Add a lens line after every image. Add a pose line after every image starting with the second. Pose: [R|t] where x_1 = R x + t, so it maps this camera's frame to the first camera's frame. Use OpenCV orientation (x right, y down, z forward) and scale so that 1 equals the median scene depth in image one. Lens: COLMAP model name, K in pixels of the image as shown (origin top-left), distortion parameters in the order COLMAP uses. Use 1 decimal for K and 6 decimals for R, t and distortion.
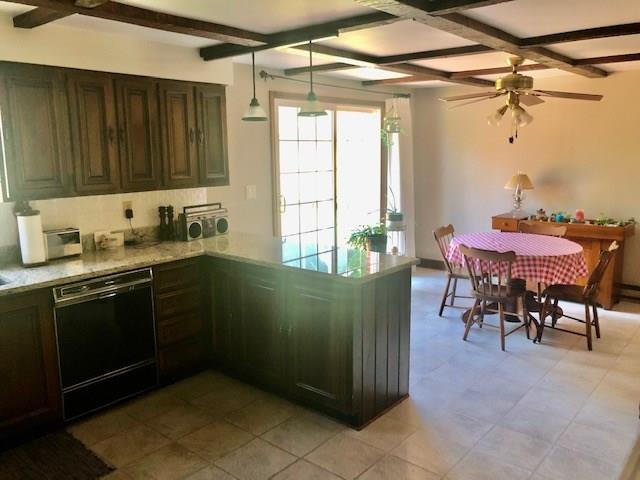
lens RADIAL K [[524.6, 0, 320.0], [0, 524.6, 240.0], [0, 0, 1]] dist [0.004316, 0.002228]
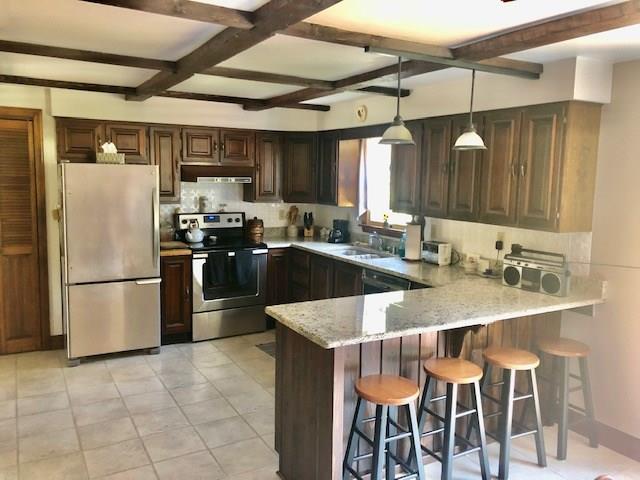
lens RADIAL K [[524.6, 0, 320.0], [0, 524.6, 240.0], [0, 0, 1]] dist [0.004316, 0.002228]
pose [[-0.335997, 0.104772, -0.936017, 0.655336], [-0.204878, 0.961867, 0.181209, -0.164909], [0.919310, 0.252655, -0.301719, 0.961600]]
